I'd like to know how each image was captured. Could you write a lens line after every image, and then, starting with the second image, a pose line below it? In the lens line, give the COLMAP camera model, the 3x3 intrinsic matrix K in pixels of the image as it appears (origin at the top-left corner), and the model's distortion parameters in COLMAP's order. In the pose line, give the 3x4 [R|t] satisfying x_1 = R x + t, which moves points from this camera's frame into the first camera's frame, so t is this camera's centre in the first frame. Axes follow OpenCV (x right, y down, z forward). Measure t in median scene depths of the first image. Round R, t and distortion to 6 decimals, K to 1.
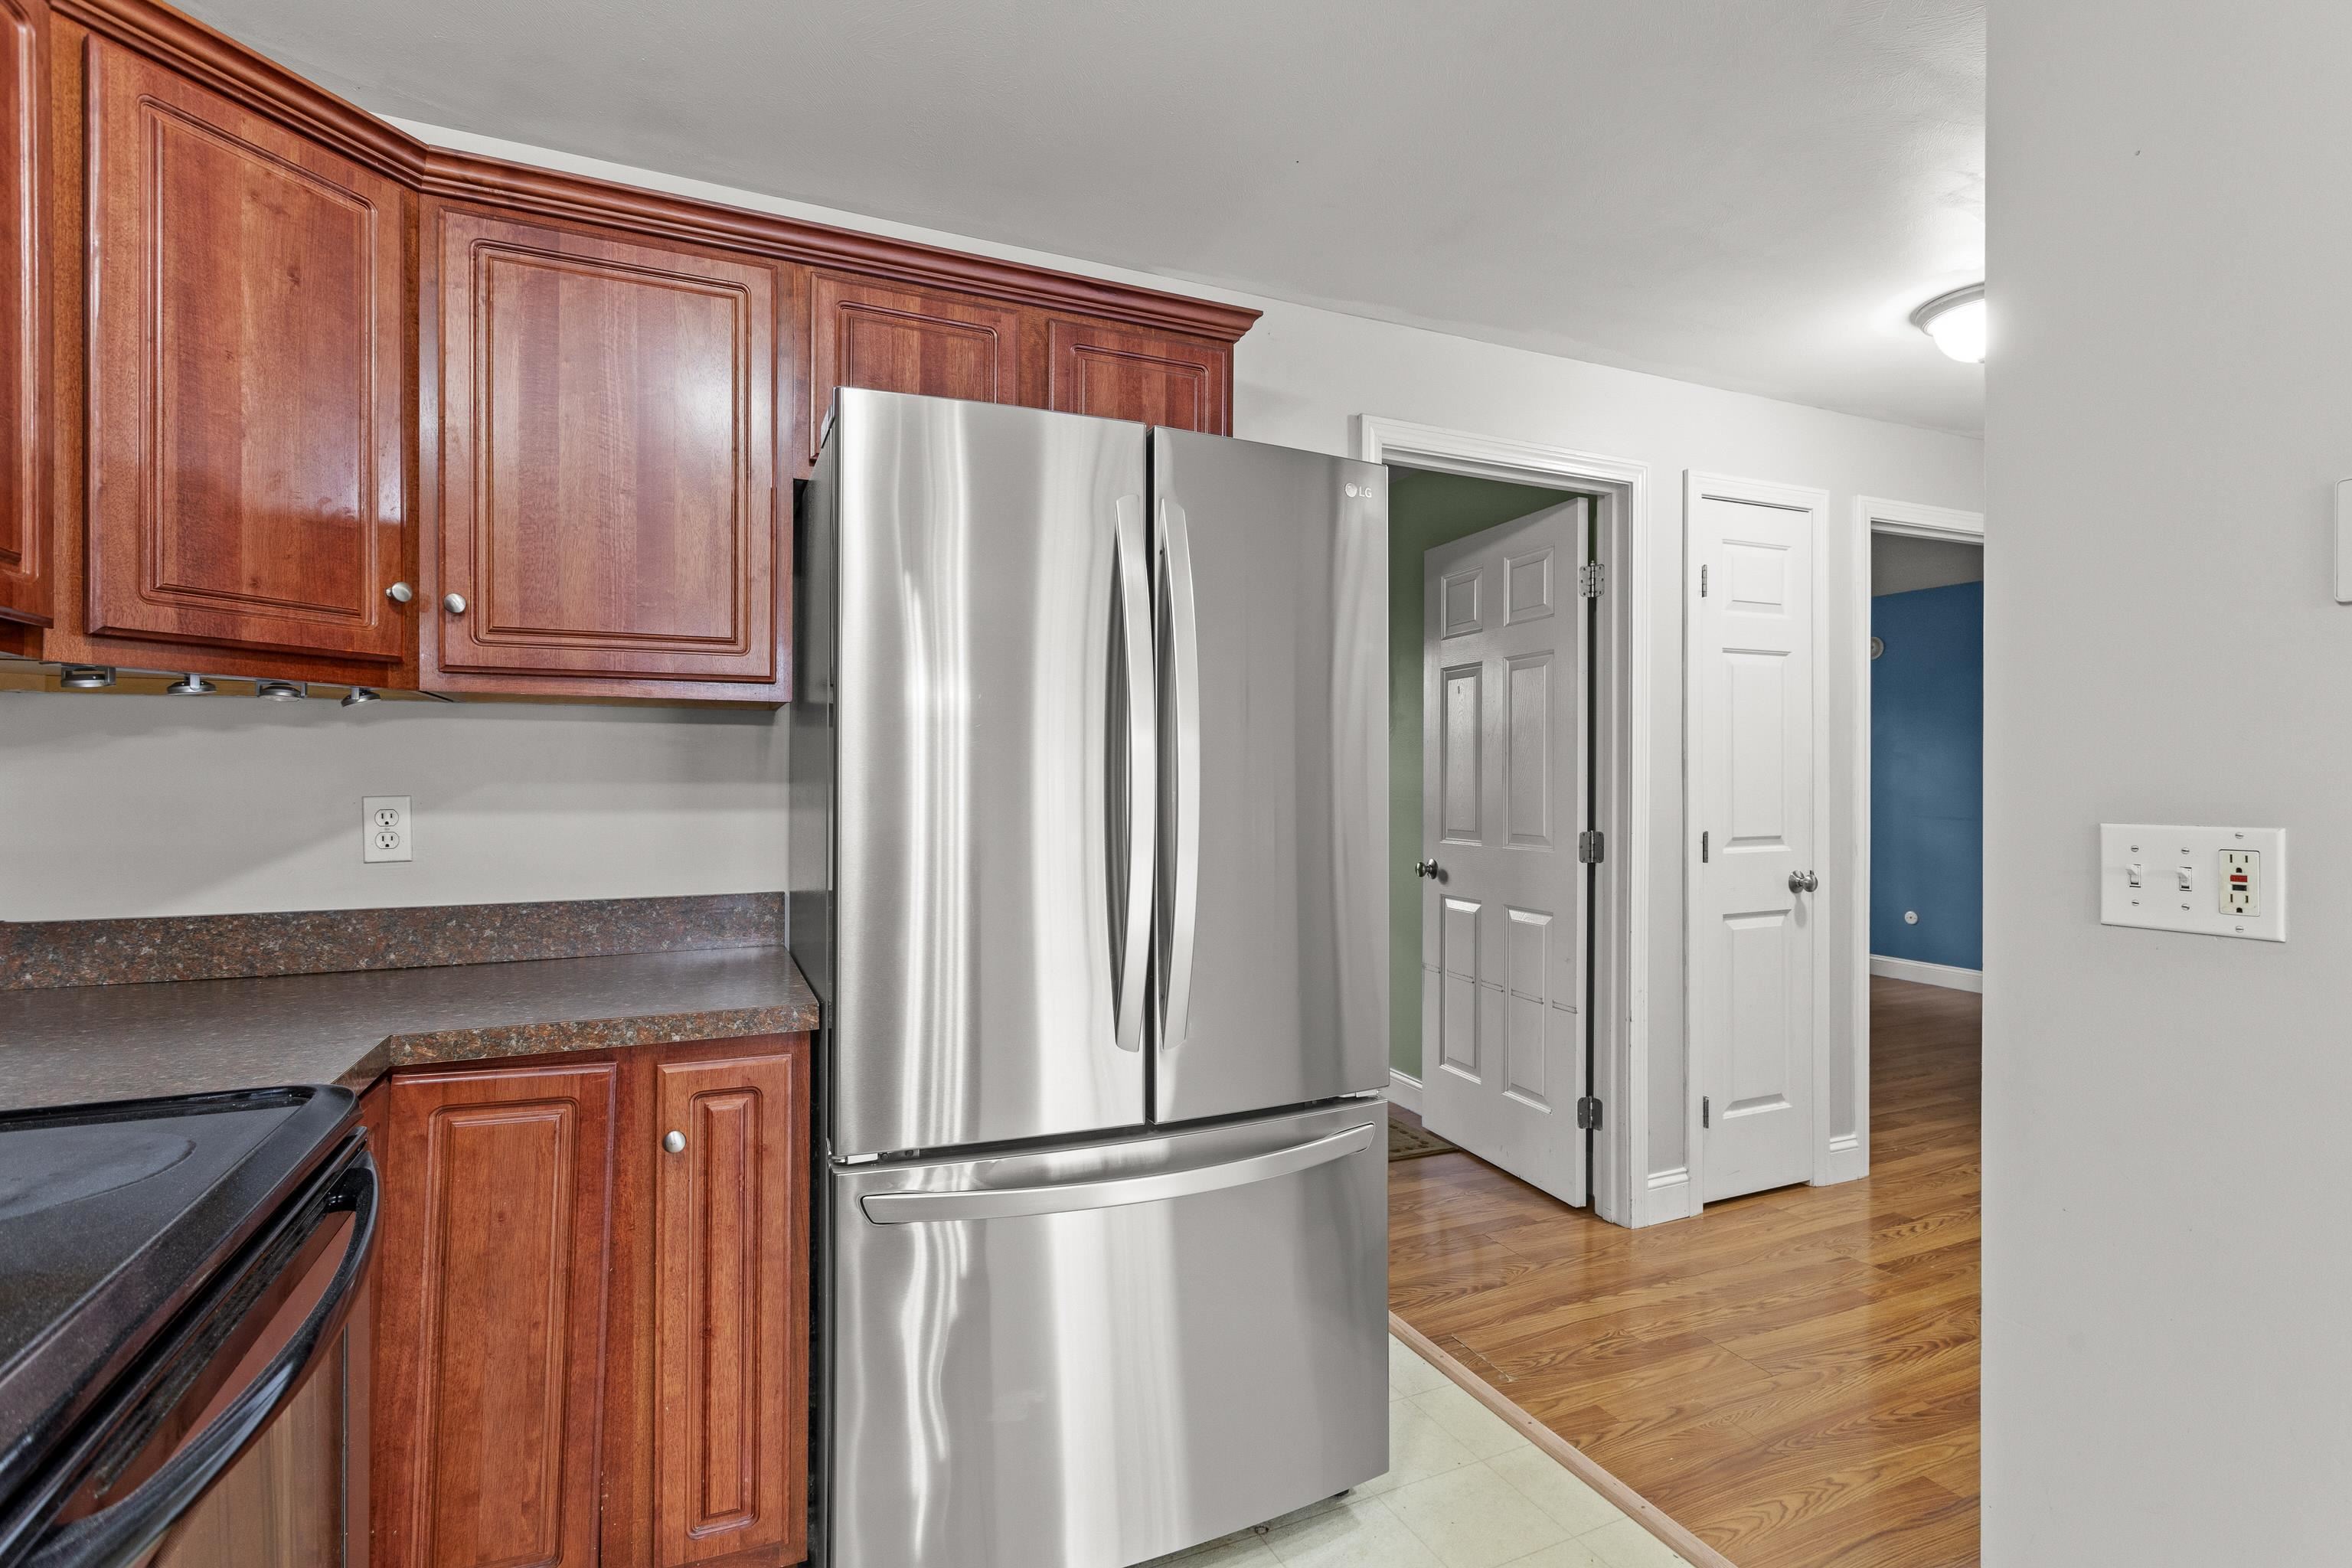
lens RADIAL K [[1110.8, 0, 1184.9], [0, 1110.8, 779.0], [0, 0, 1]] dist [-0.000497, 0.000953]
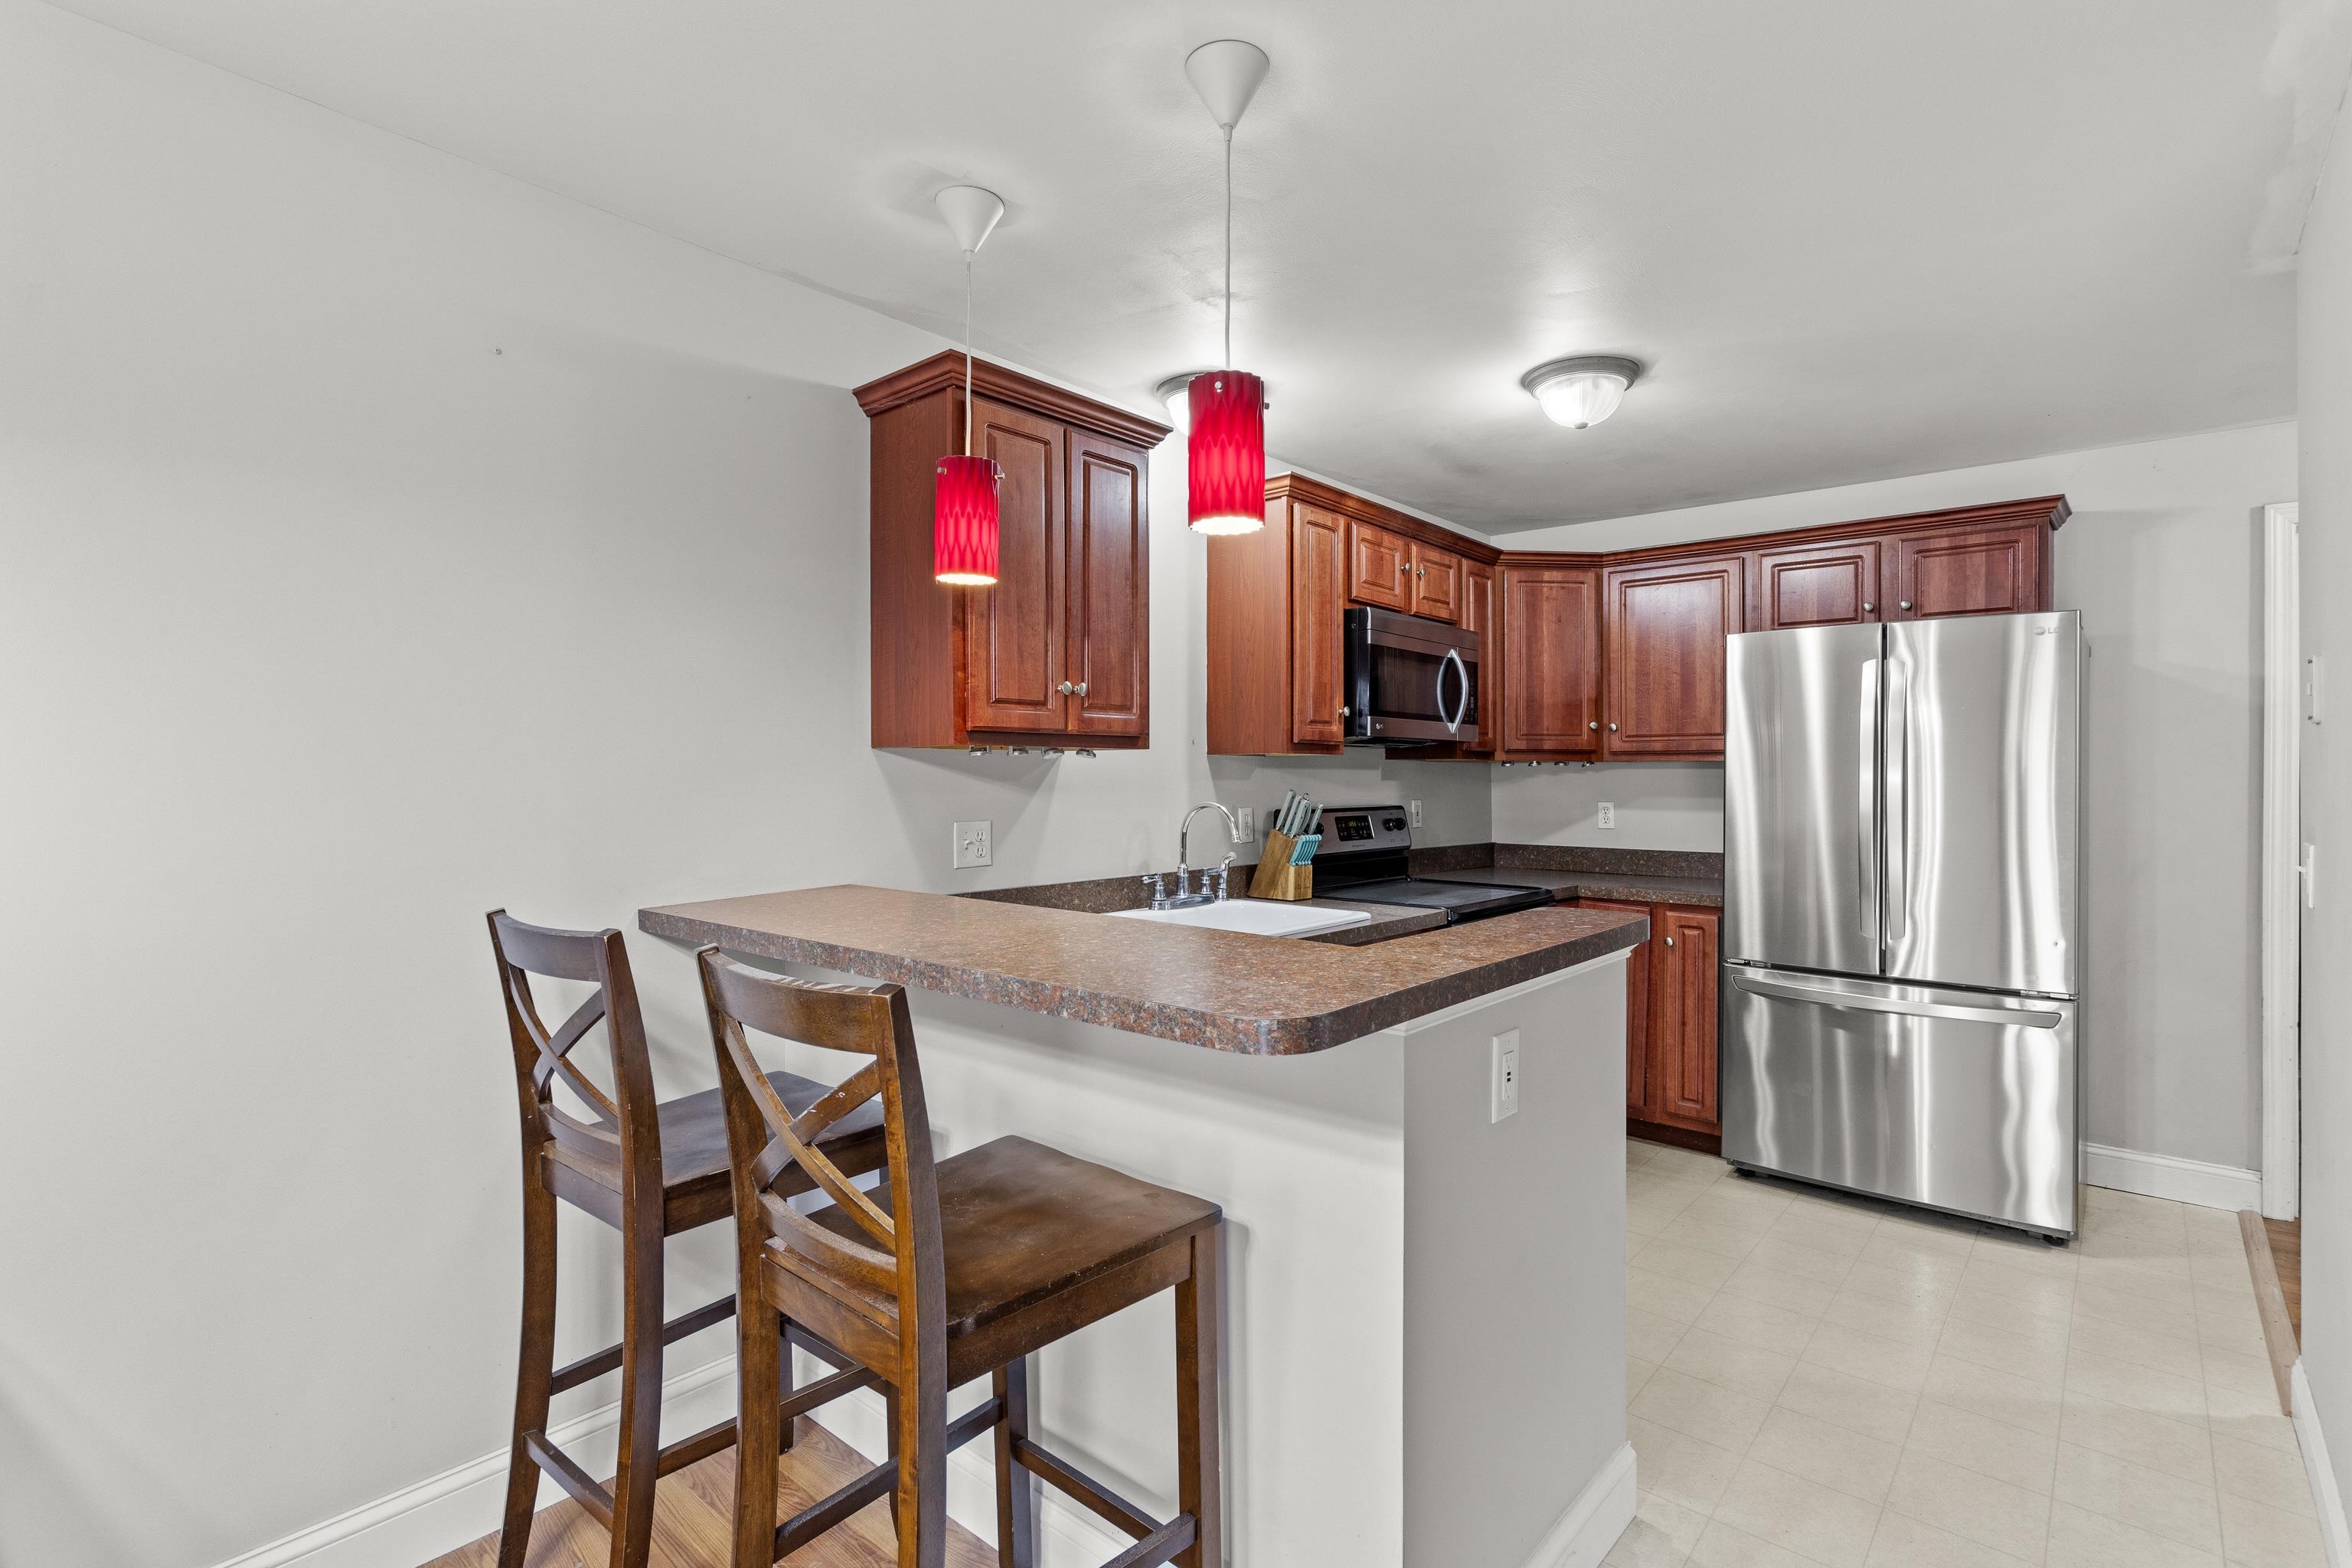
lens RADIAL K [[1110.8, 0, 1184.9], [0, 1110.8, 779.0], [0, 0, 1]] dist [-0.000497, 0.000953]
pose [[0.415436, 0.003215, -0.909617, 1.354347], [-0.001382, 0.999995, 0.002903, -0.048432], [0.909621, 0.000051, 0.415438, -1.031181]]
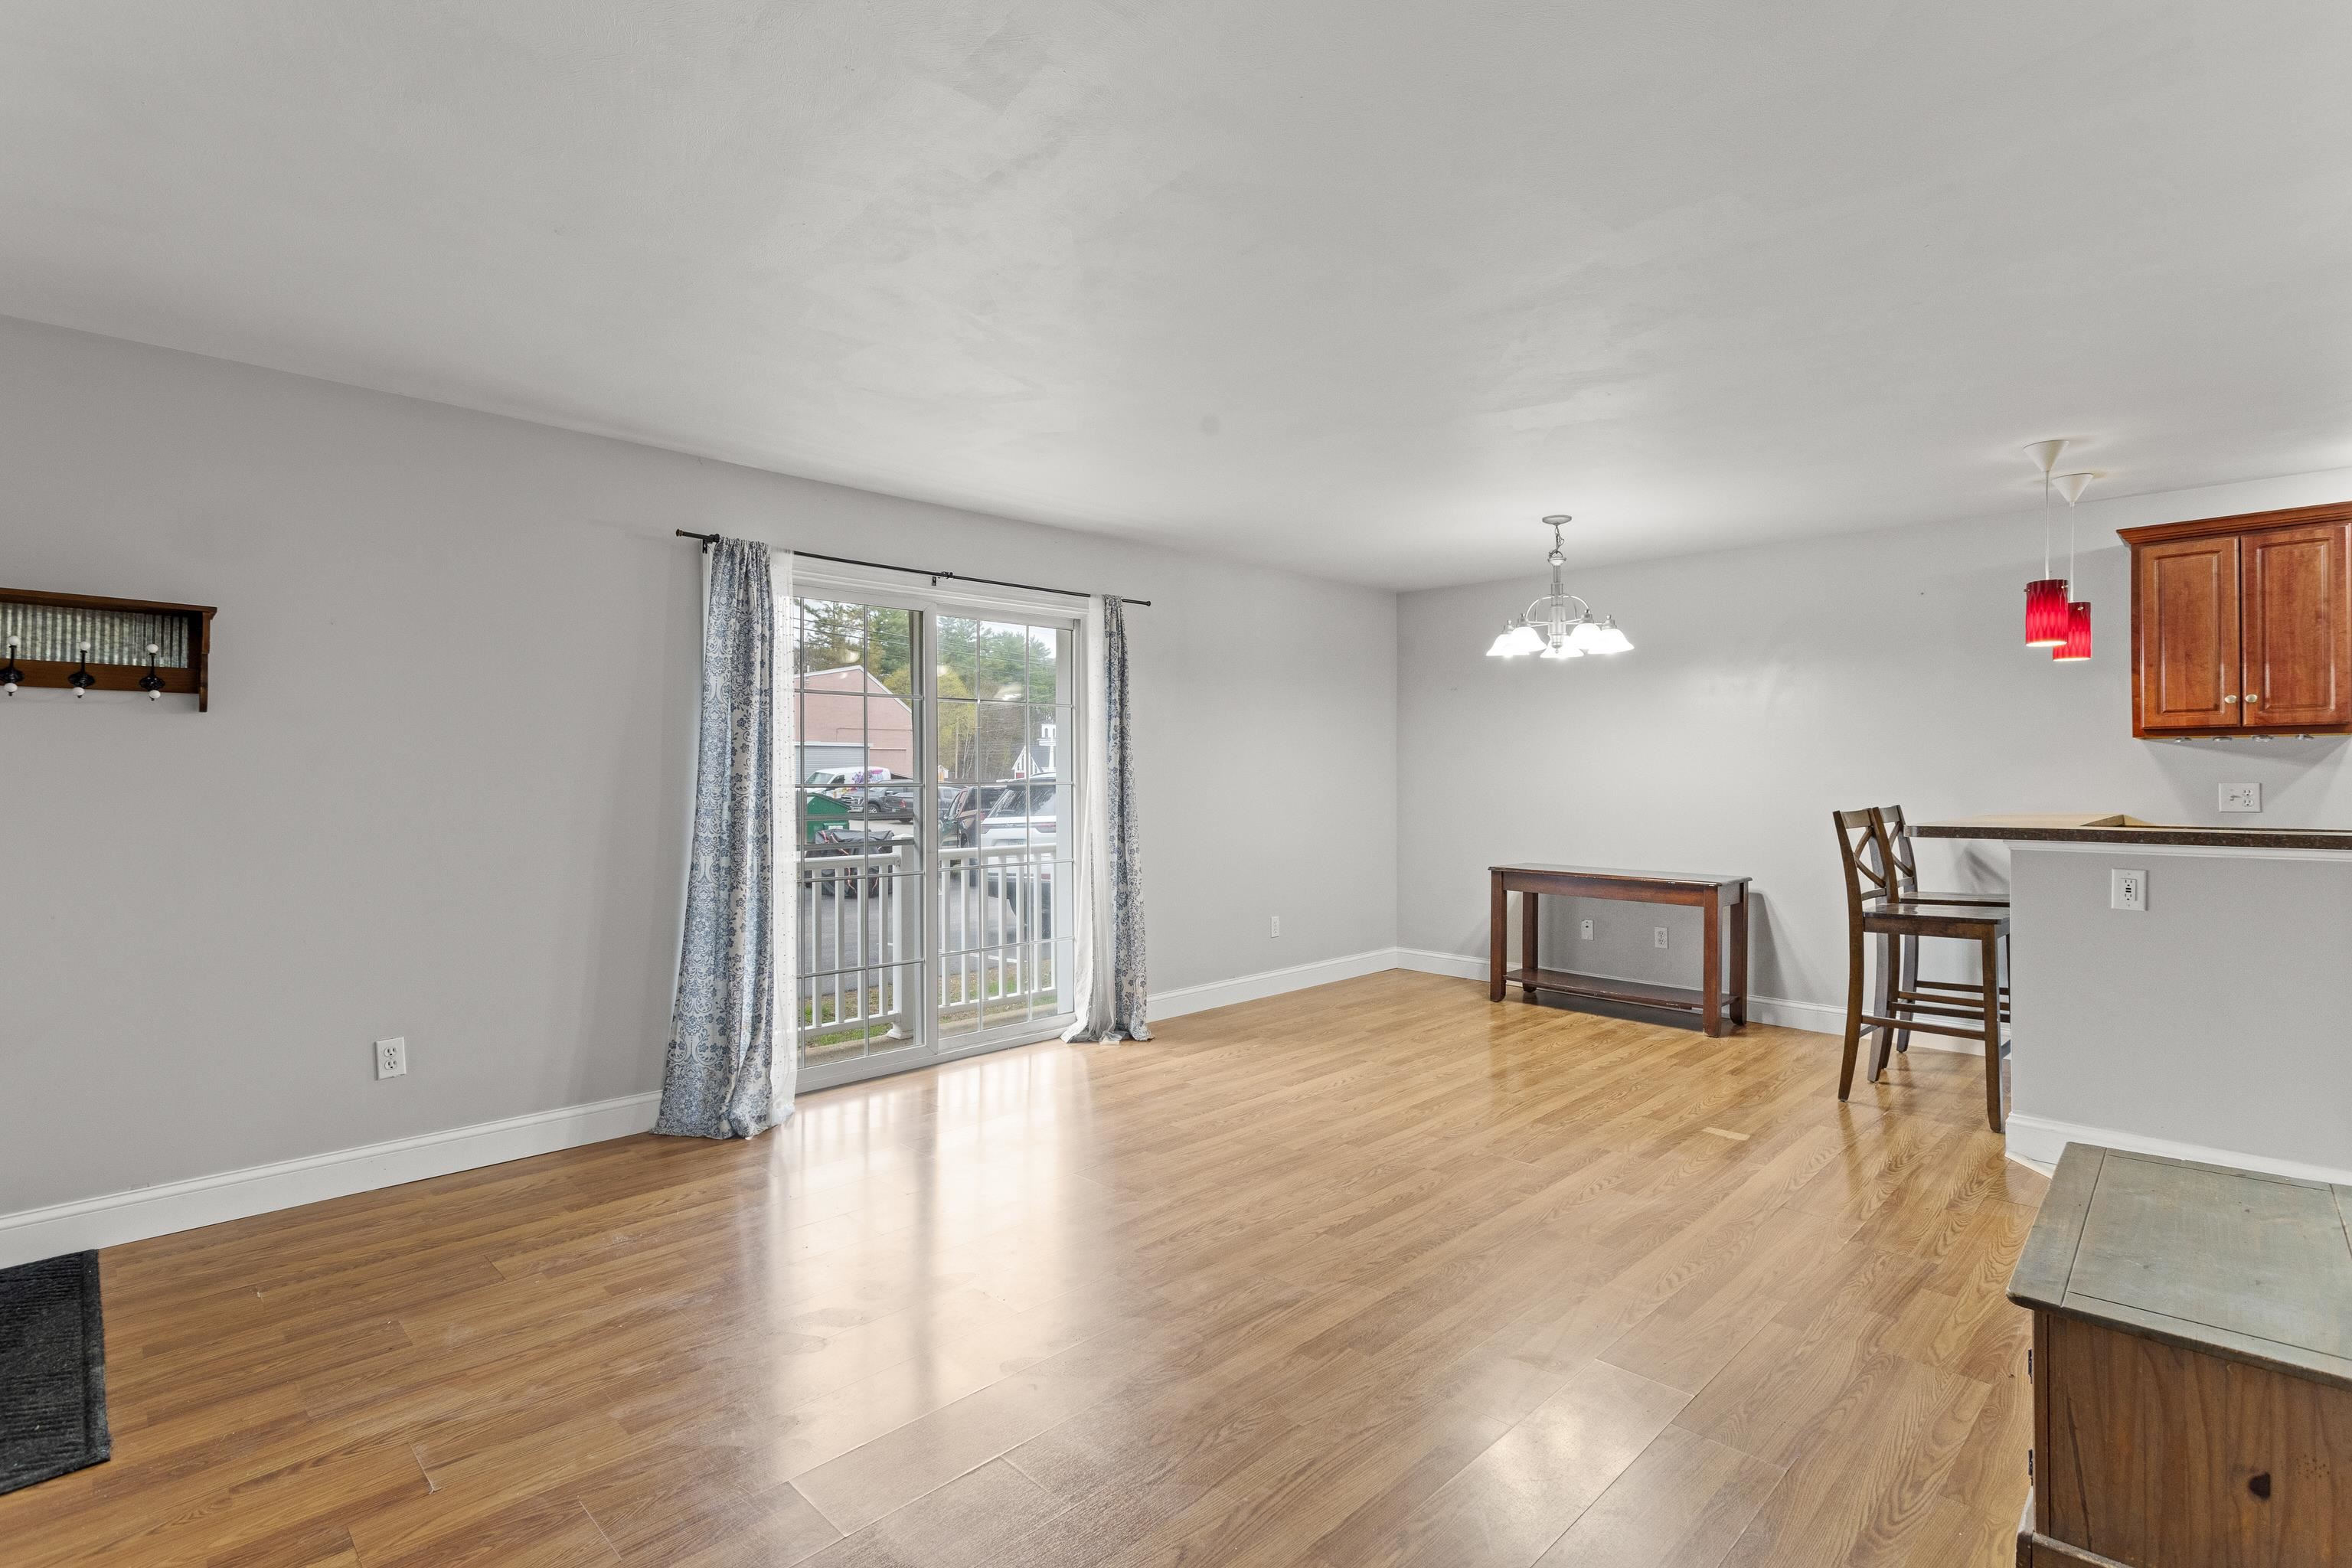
lens RADIAL K [[1130.2, 0, 1185.3], [0, 1130.2, 767.6], [0, 0, 1]] dist [-0.001057, 0.001452]
pose [[-0.933703, 0.000278, -0.358049, 3.063598], [0.002322, 0.999983, -0.005278, -0.004899], [0.358042, -0.005760, -0.933688, 1.087358]]
